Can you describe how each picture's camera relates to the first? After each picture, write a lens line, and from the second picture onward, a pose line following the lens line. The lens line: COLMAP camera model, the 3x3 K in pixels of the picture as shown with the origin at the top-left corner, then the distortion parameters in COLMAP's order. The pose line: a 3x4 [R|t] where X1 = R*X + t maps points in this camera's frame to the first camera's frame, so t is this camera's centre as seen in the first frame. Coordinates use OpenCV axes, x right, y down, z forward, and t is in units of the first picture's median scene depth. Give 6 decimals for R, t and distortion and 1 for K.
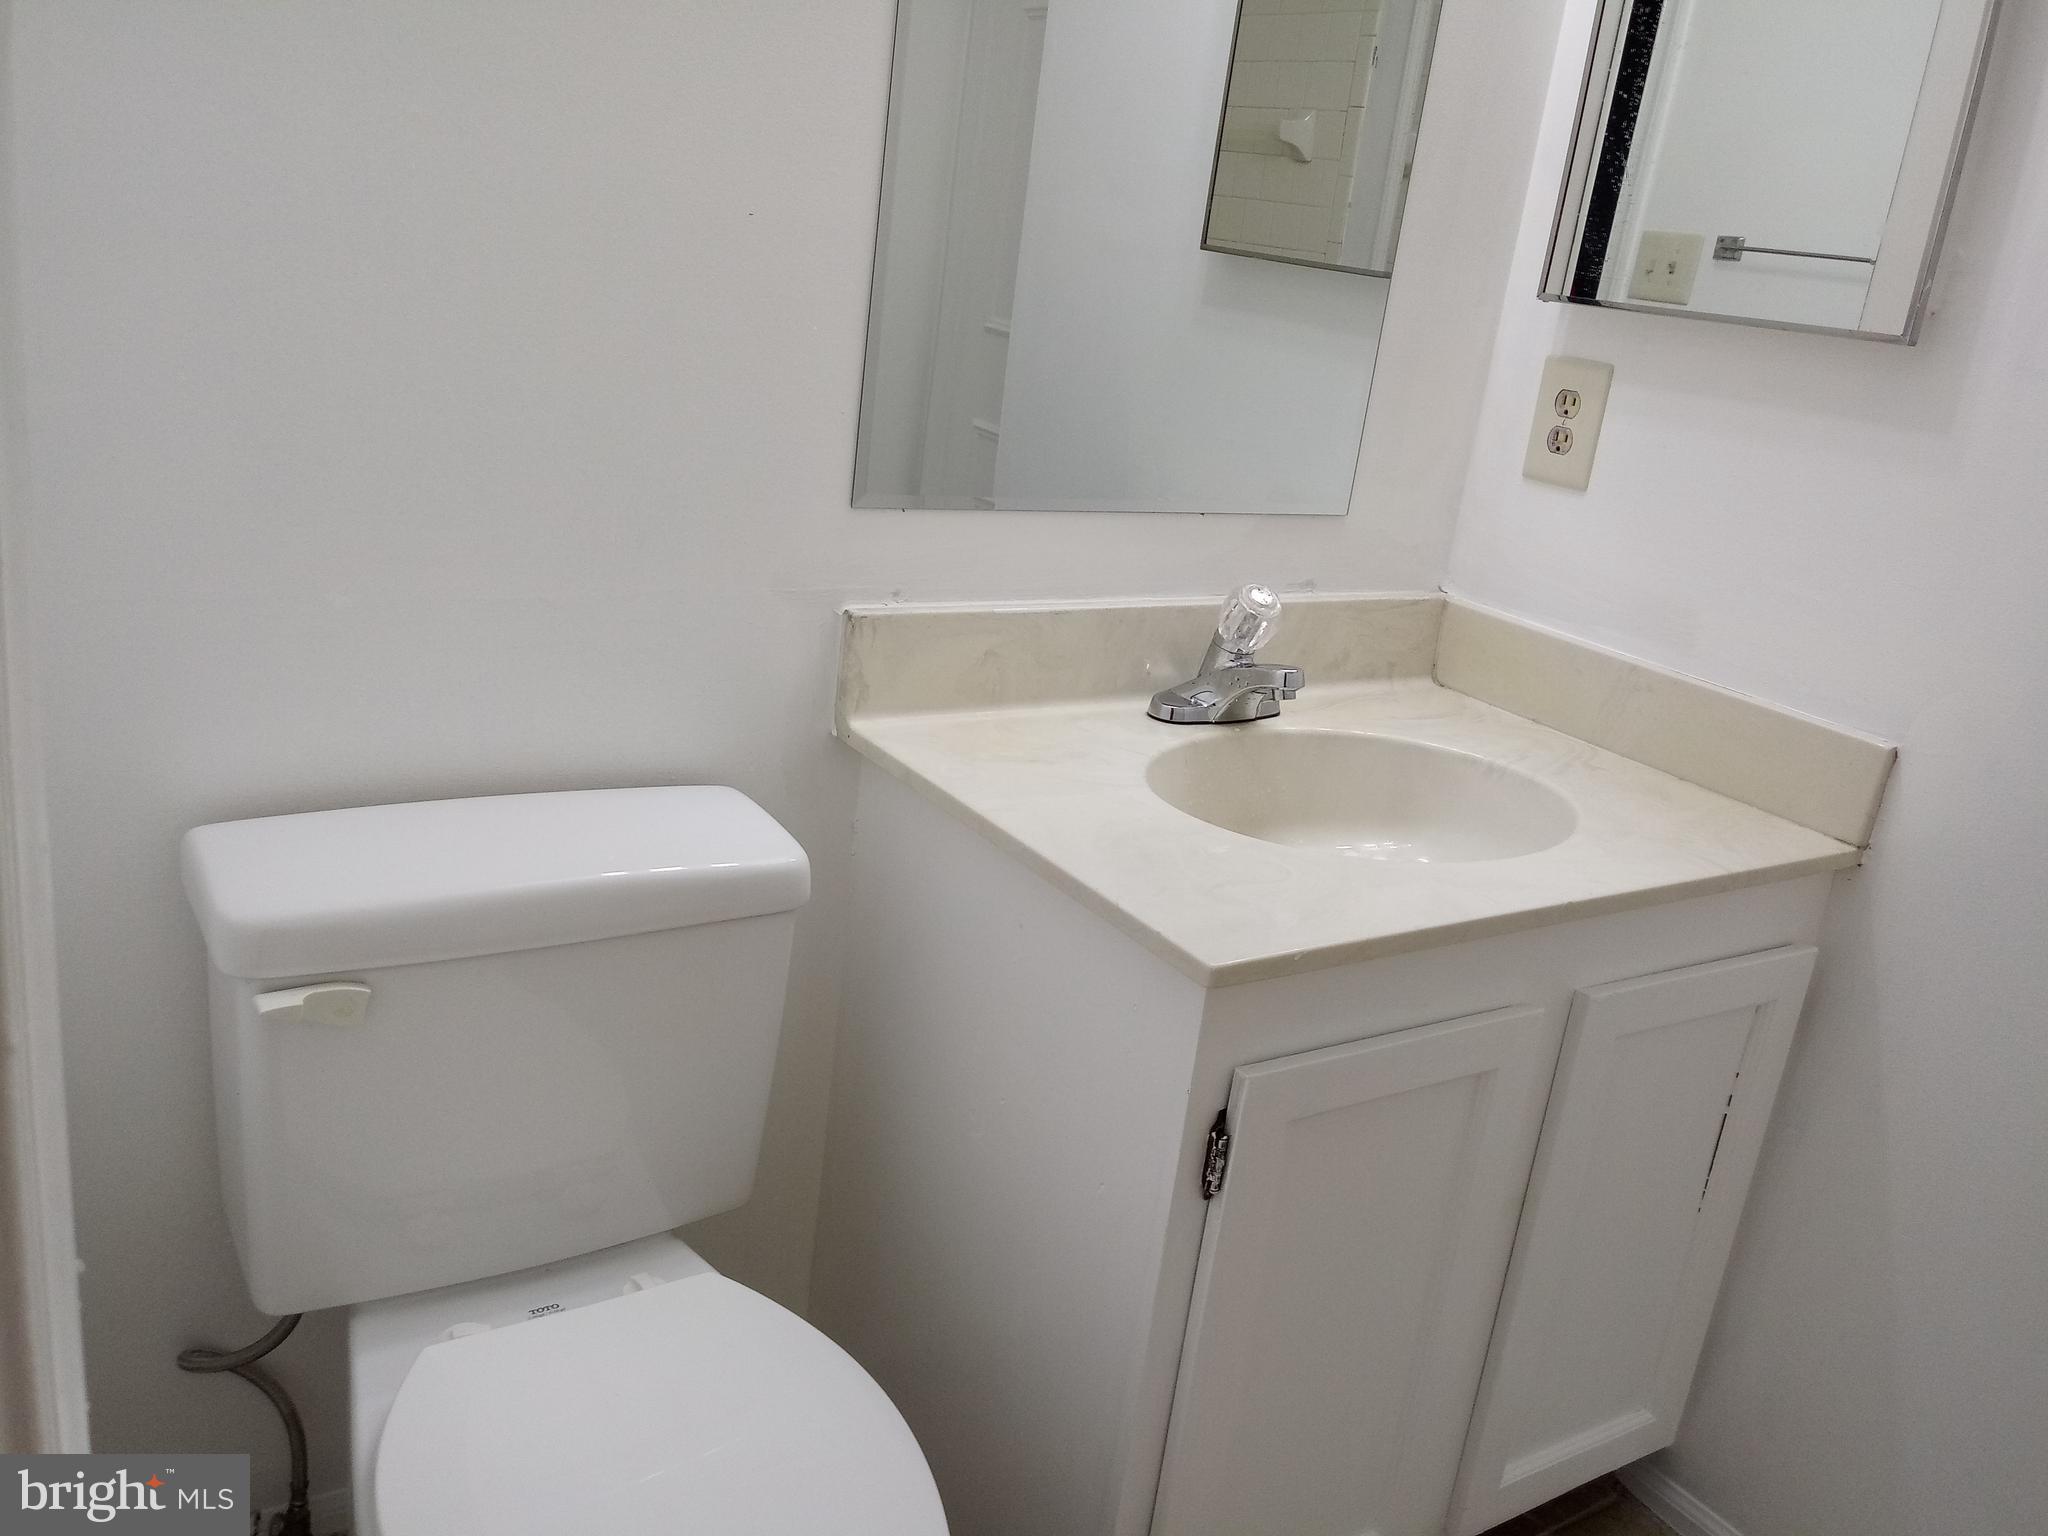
lens RADIAL K [[1656.6, 0, 1035.7], [0, 1656.6, 774.1], [0, 0, 1]] dist [-0.001711, 0.003580]
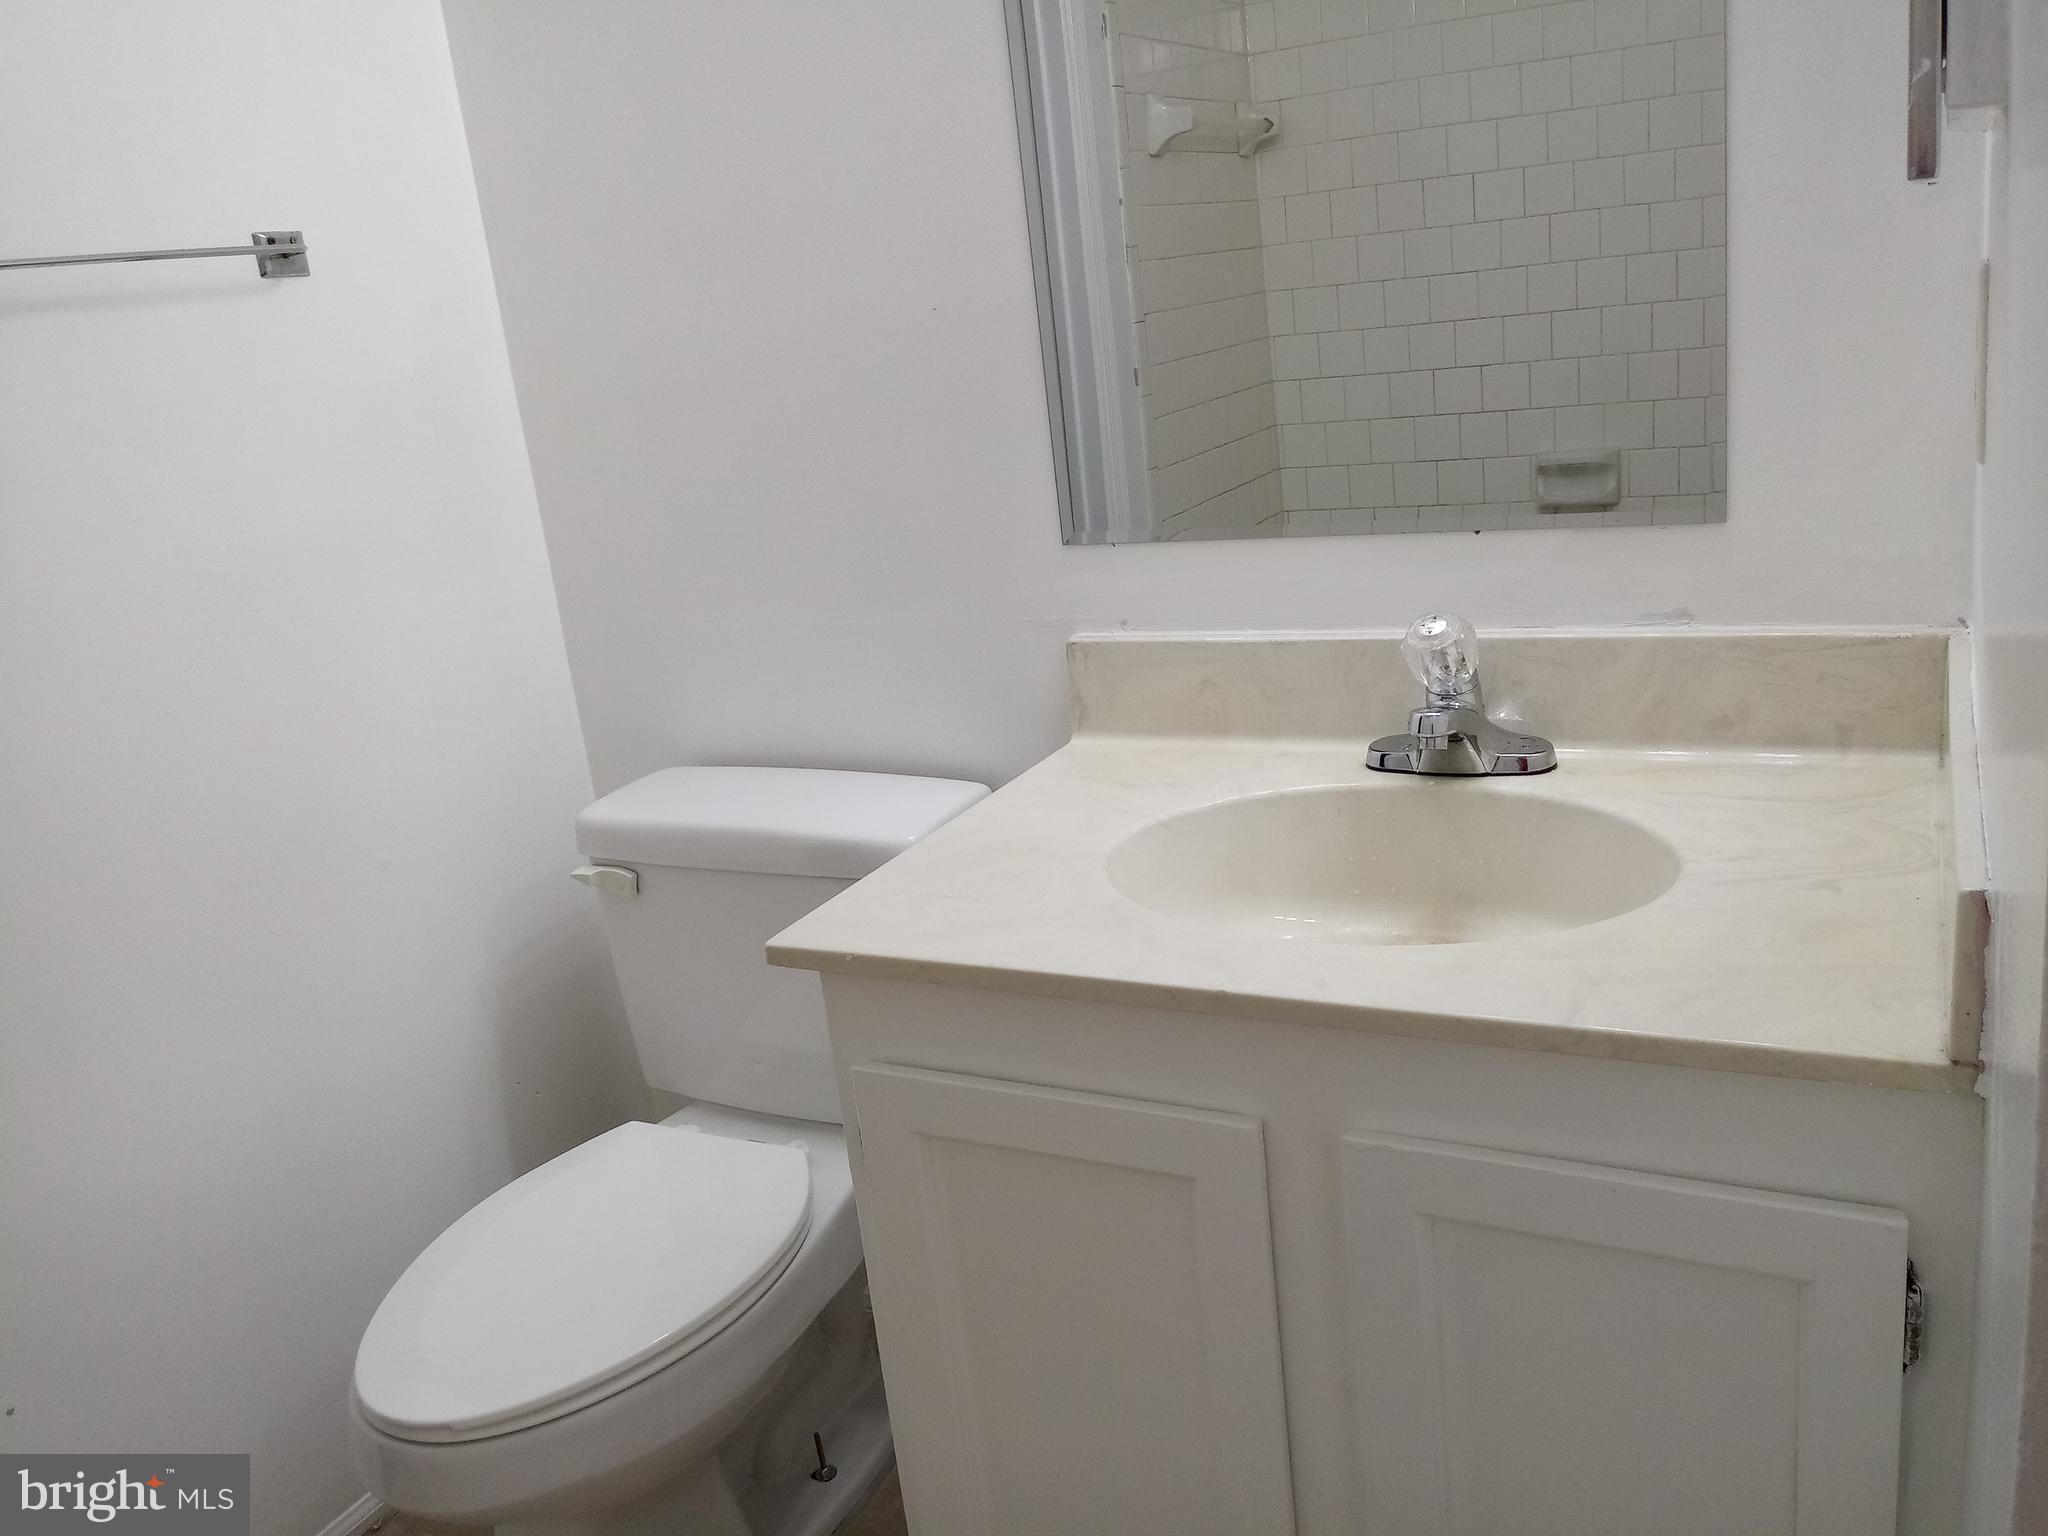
lens RADIAL K [[1656.6, 0, 1026.4], [0, 1656.6, 767.6], [0, 0, 1]] dist [-0.001711, 0.003580]
pose [[0.455485, 0.076048, -0.886989, 0.806377], [-0.107847, 0.993720, 0.029818, -0.038626], [0.883687, 0.082077, 0.460827, 0.431550]]
